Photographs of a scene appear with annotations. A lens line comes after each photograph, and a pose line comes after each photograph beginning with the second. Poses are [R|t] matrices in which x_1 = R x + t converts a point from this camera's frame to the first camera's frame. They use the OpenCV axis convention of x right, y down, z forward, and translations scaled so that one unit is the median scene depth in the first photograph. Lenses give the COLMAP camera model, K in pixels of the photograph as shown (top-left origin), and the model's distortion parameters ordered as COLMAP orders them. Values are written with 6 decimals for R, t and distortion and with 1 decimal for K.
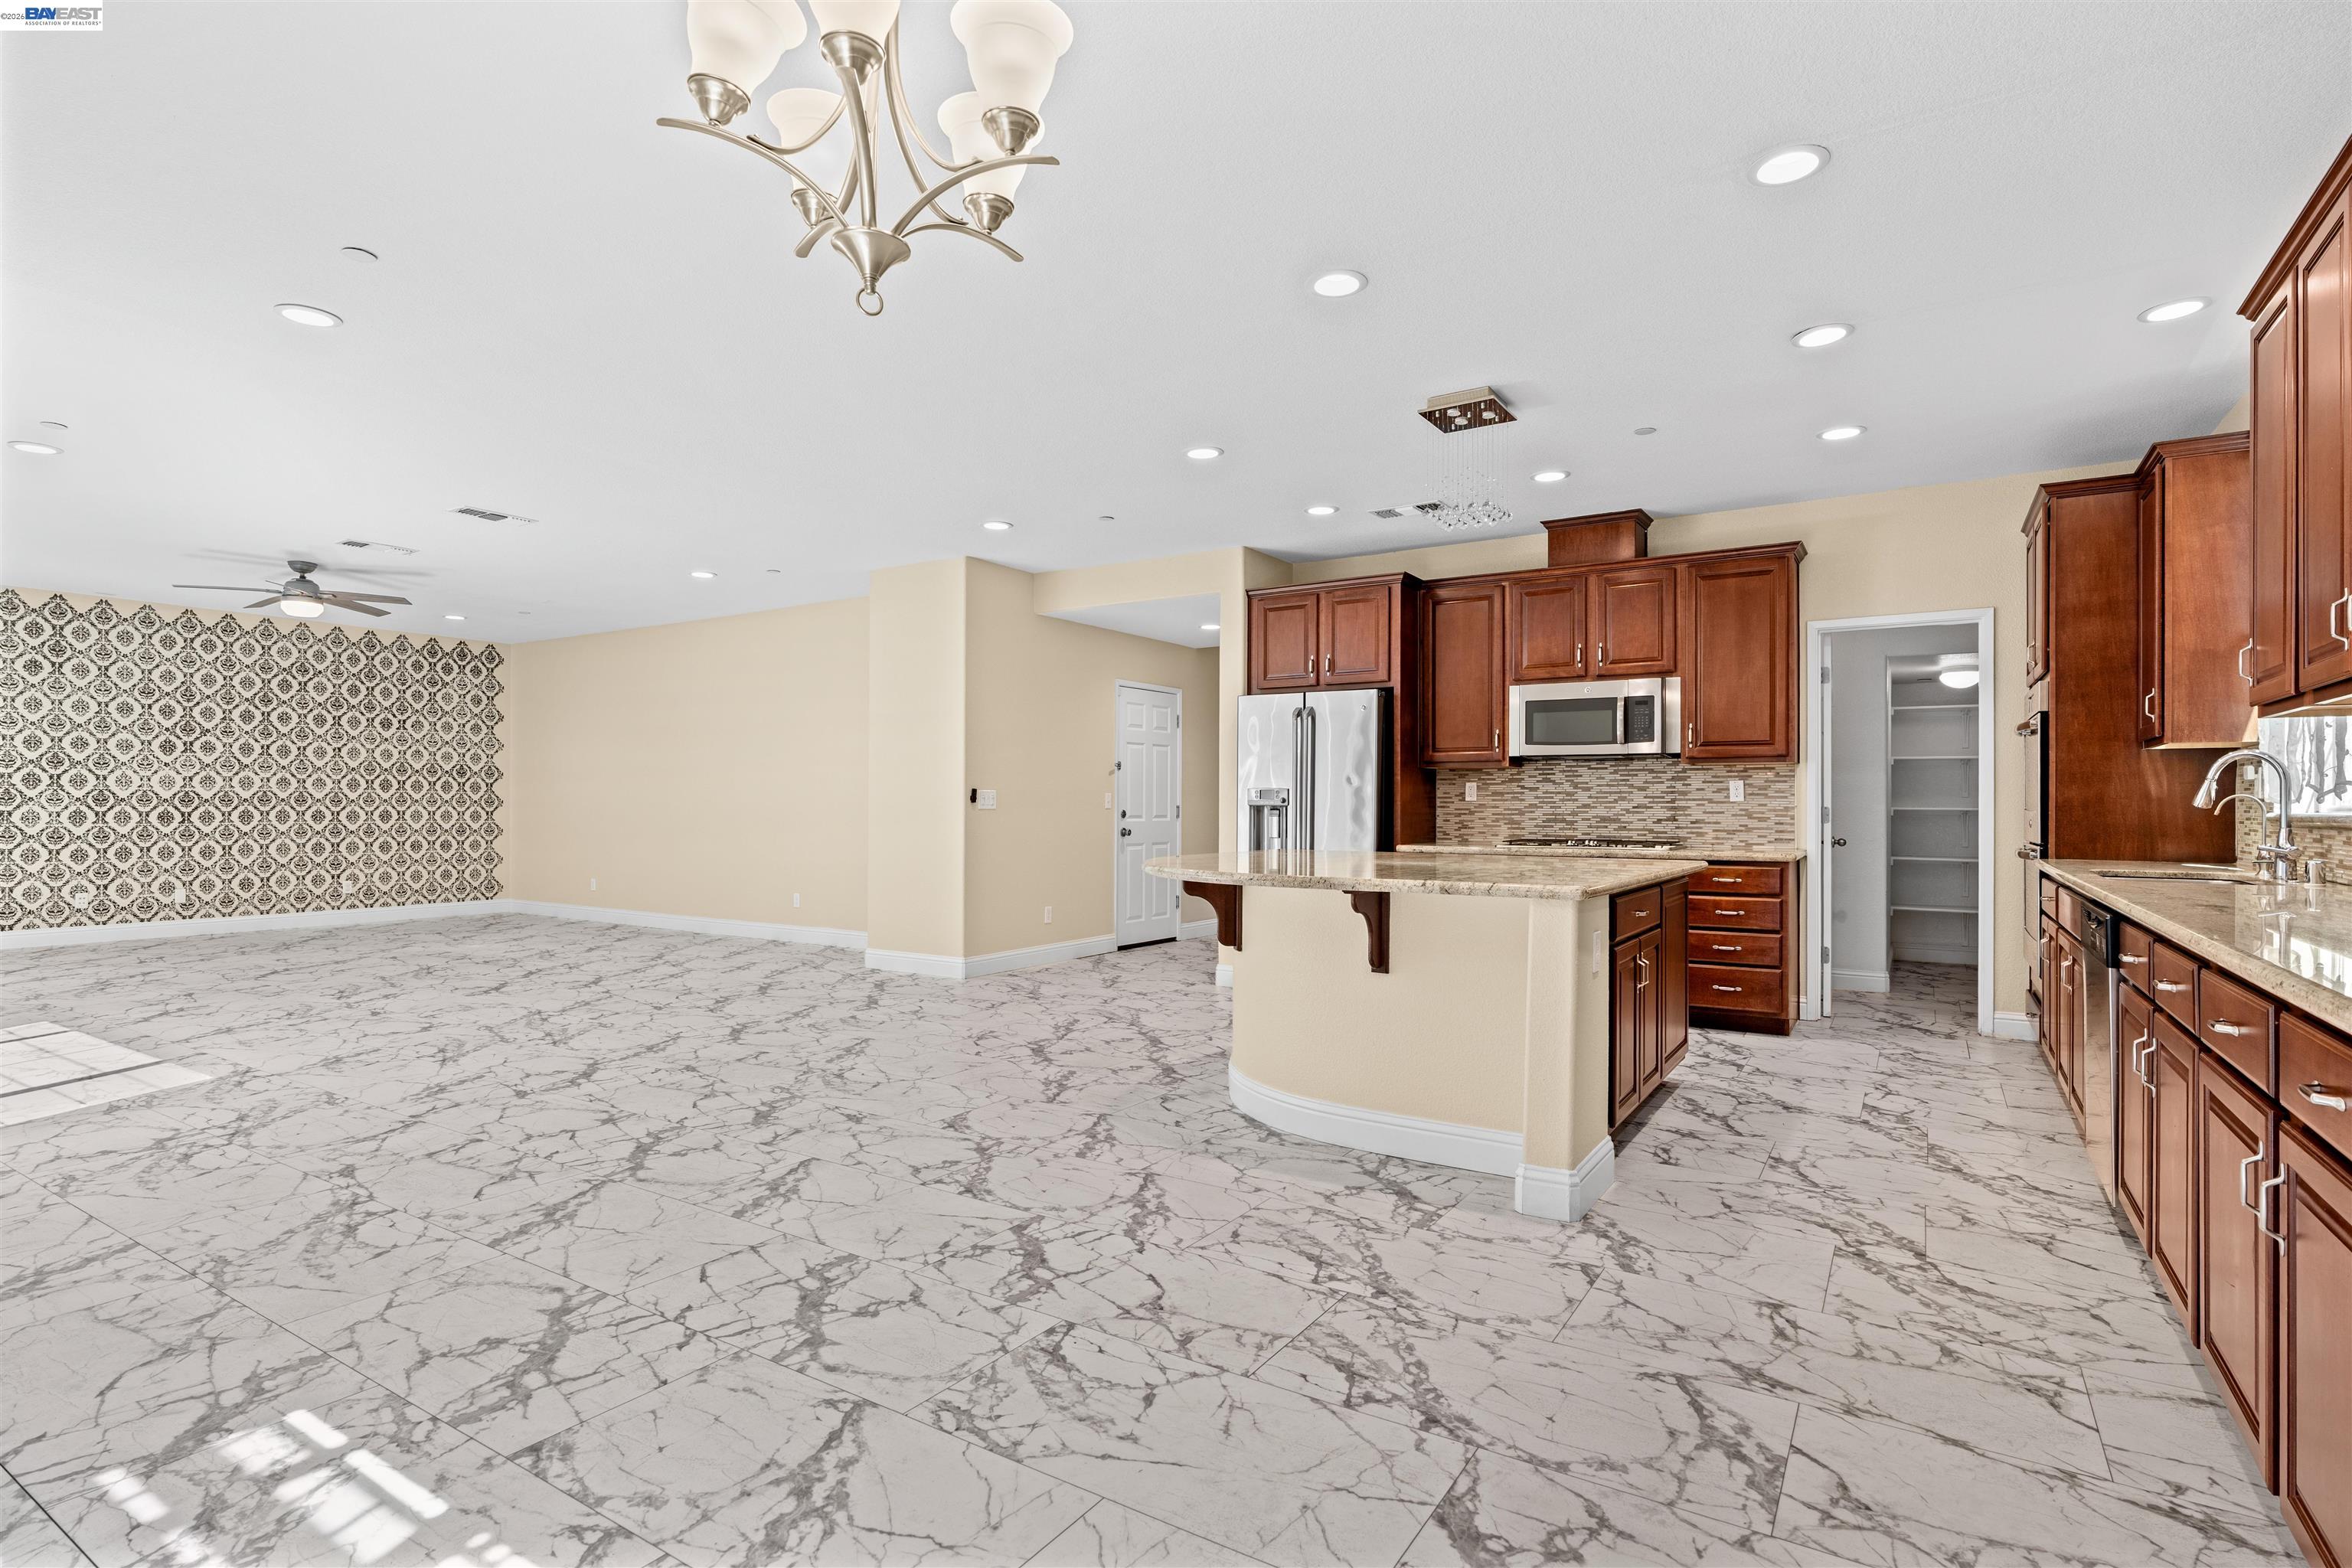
lens RADIAL K [[1150.3, 0, 1171.1], [0, 1150.3, 794.6], [0, 0, 1]] dist [-0.002089, -0.000133]
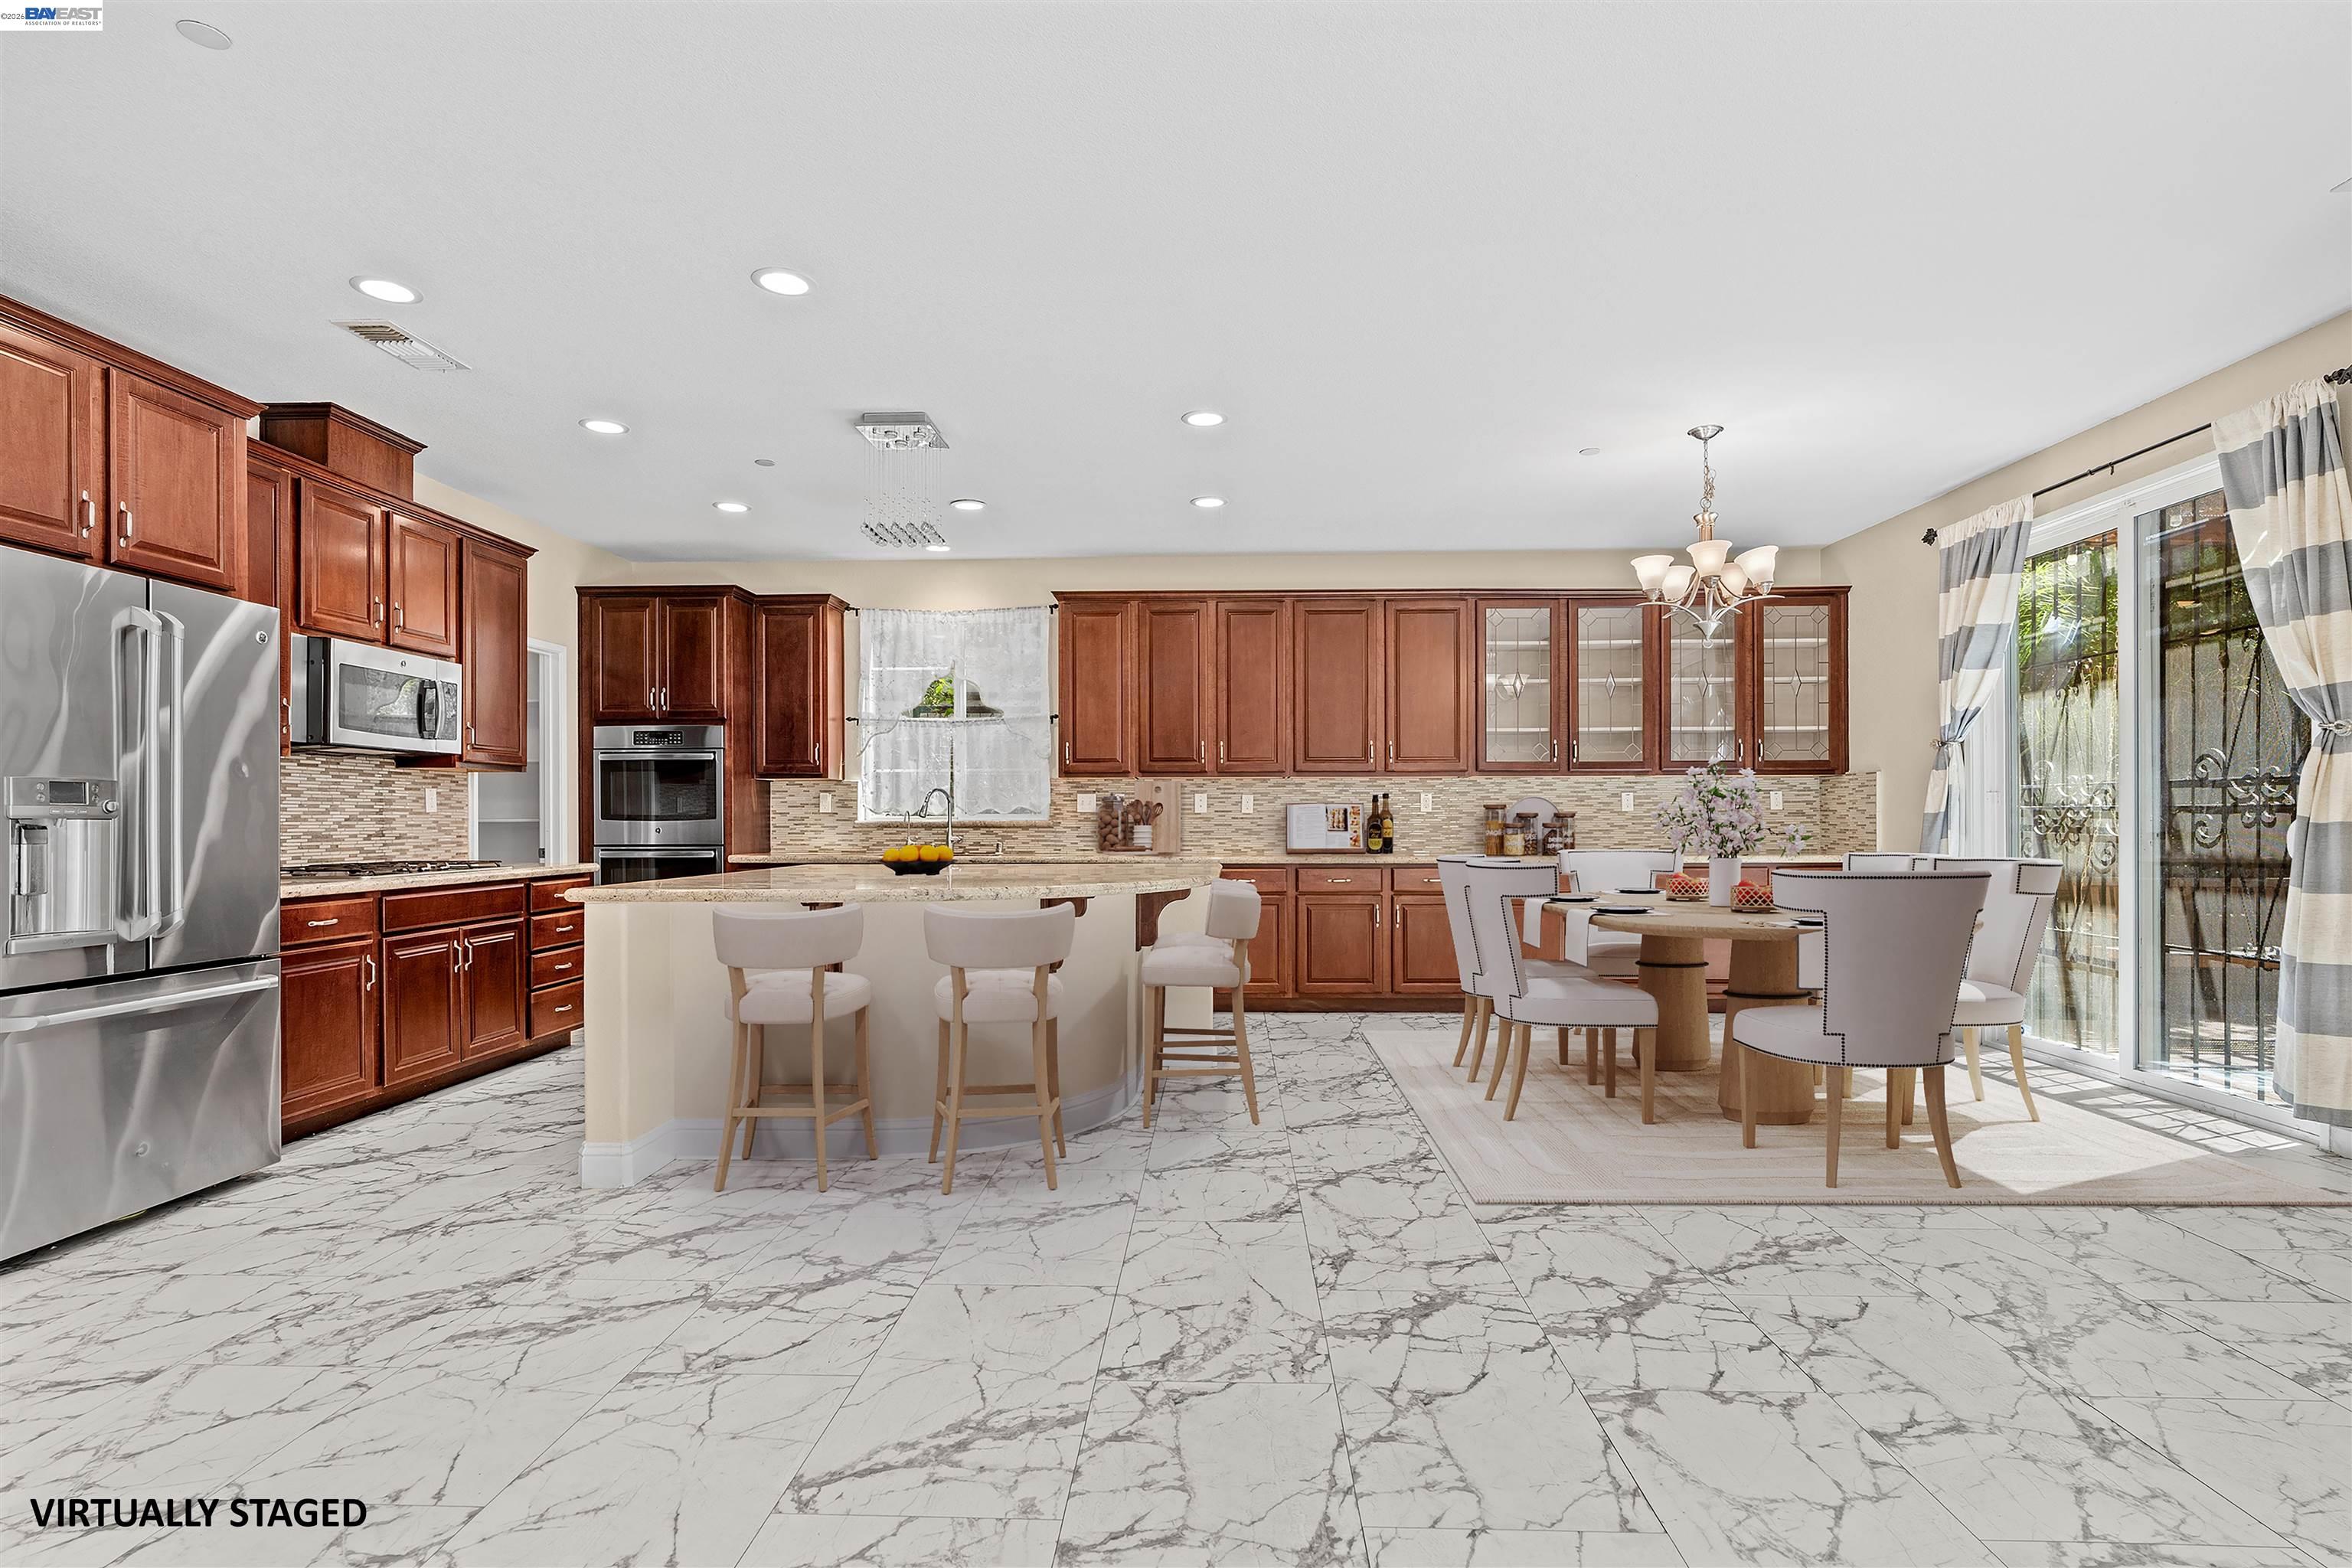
lens RADIAL K [[1168.7, 0, 1181.0], [0, 1168.7, 817.1], [0, 0, 1]] dist [-0.003827, 0.000658]
pose [[-0.512598, -0.000717, 0.858628, -0.542260], [-0.007626, 0.999964, -0.003717, 0.008259], [-0.858595, -0.008453, -0.512585, 0.937539]]
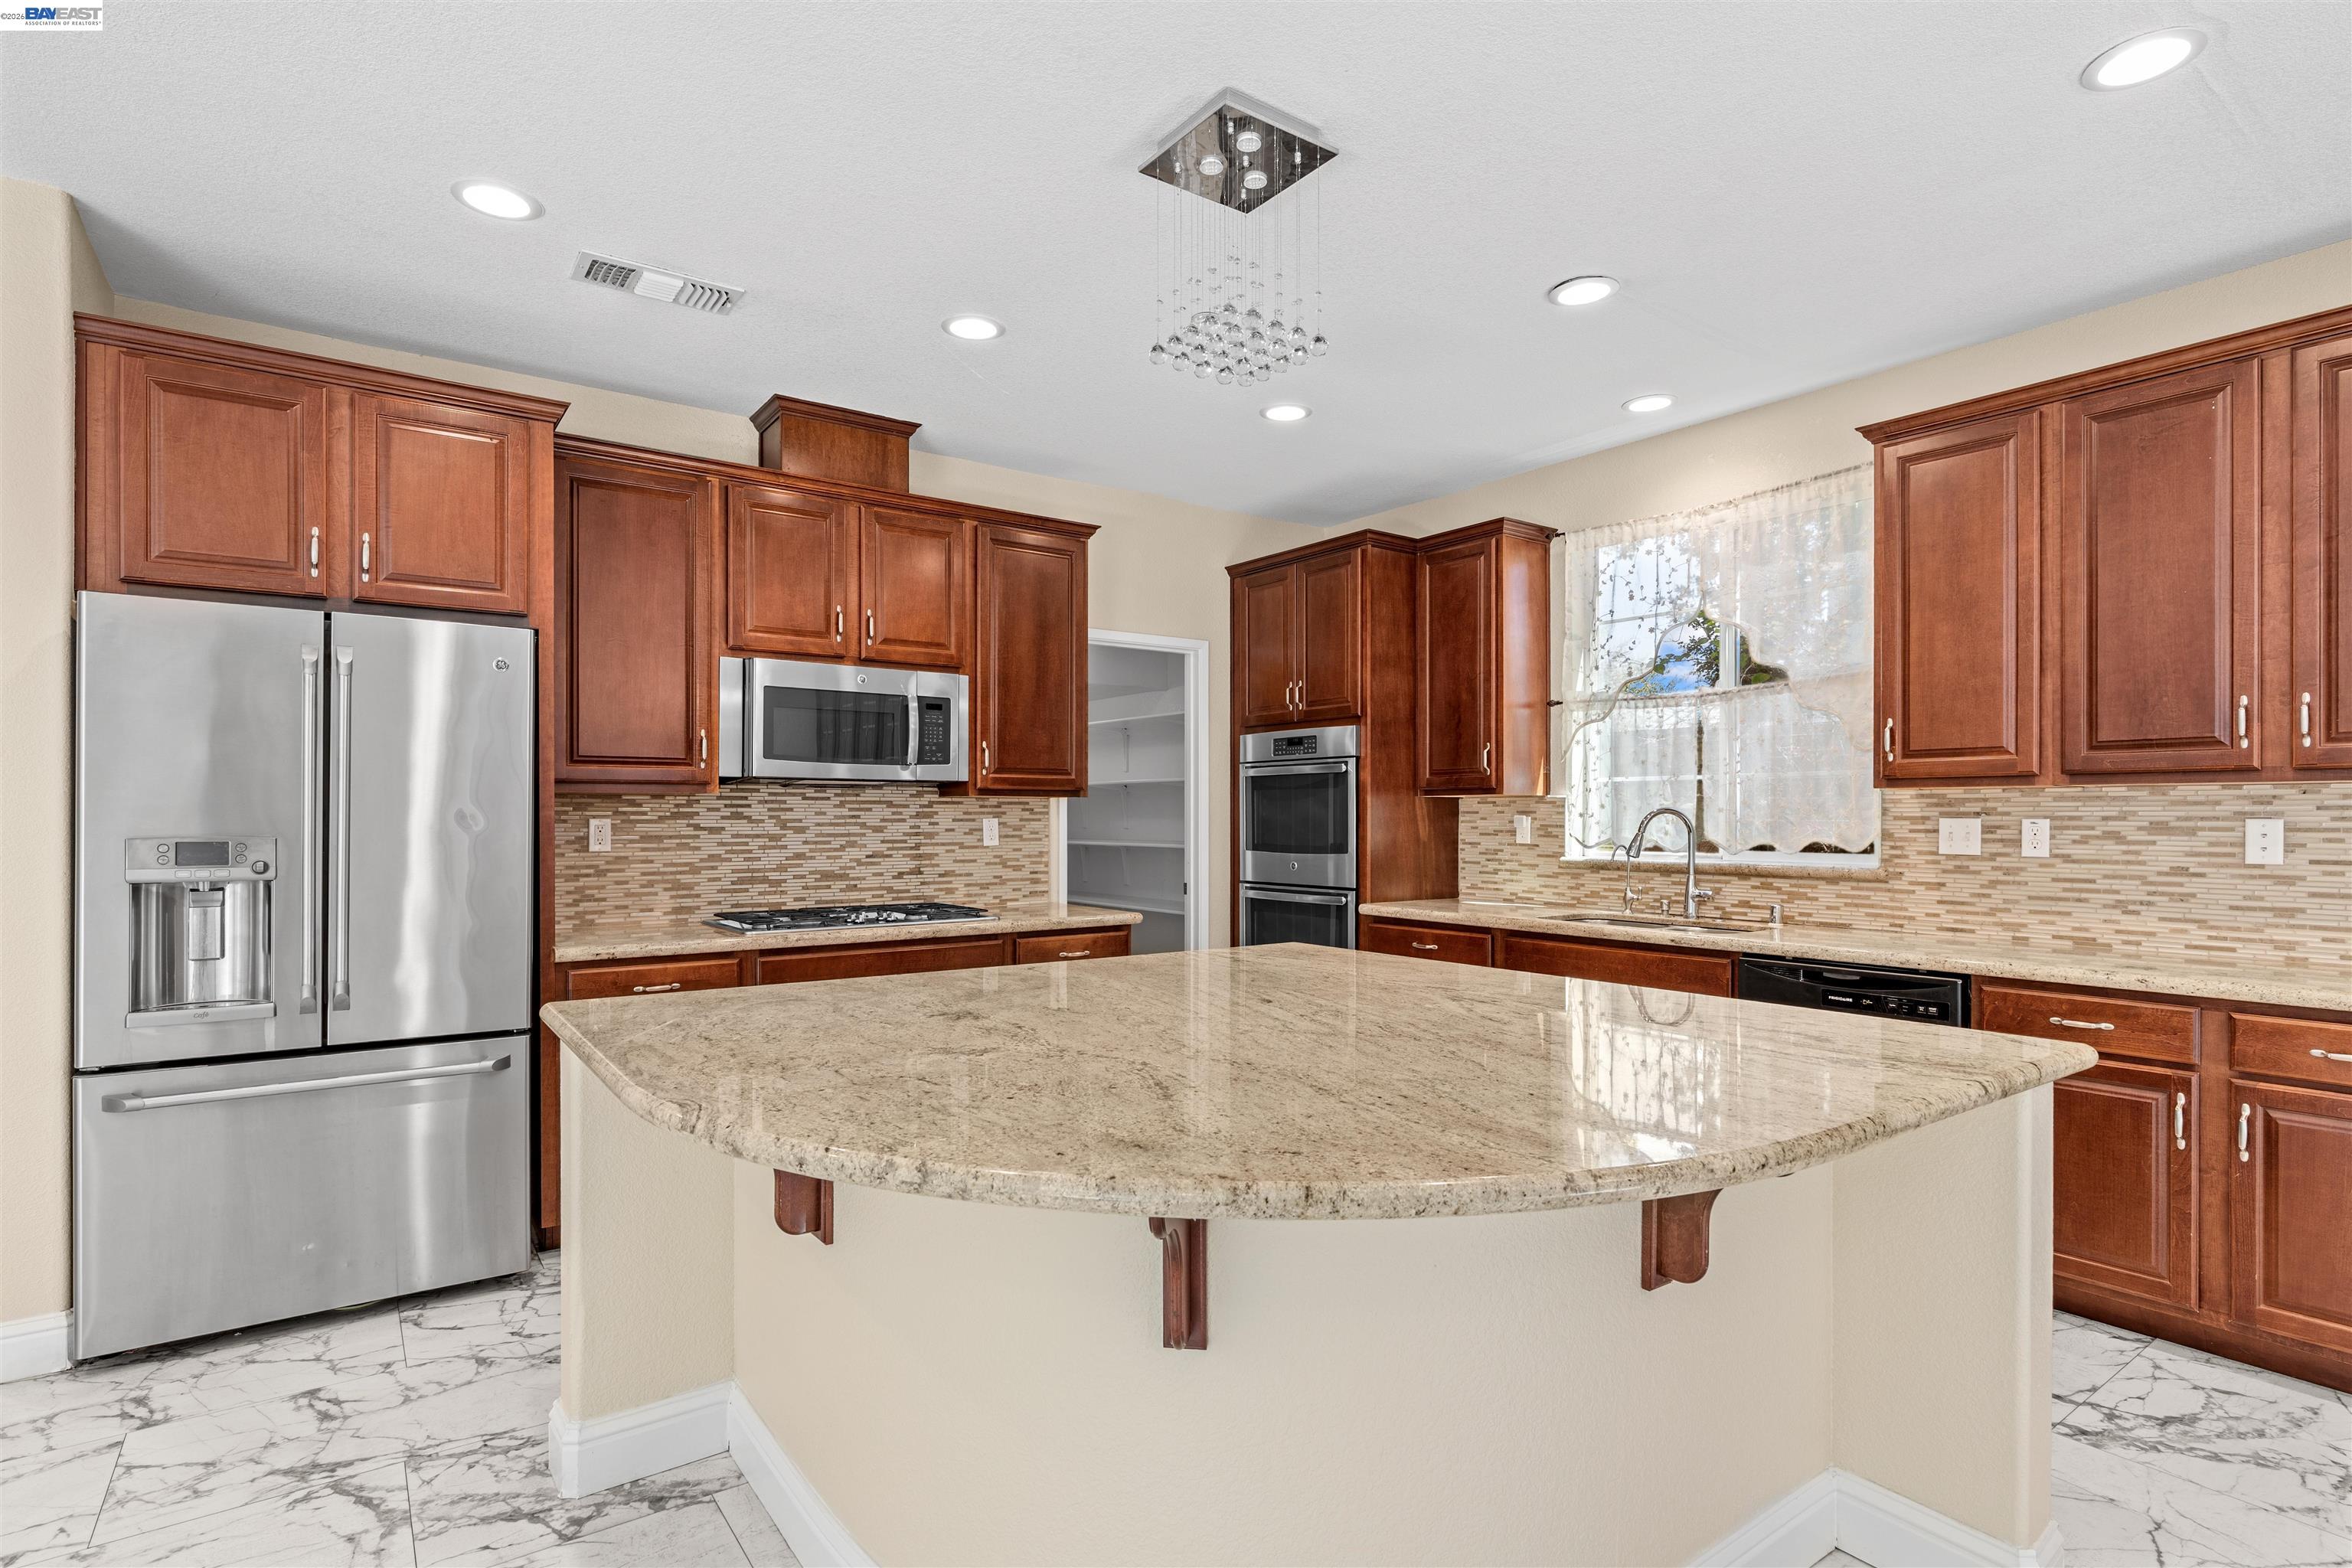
lens RADIAL K [[1168.7, 0, 1181.0], [0, 1168.7, 817.1], [0, 0, 1]] dist [-0.003827, 0.000658]
pose [[0.352762, -0.004819, 0.935701, -0.185708], [-0.008145, 0.999933, 0.008221, -0.019937], [-0.935678, -0.010522, 0.352699, 0.589799]]
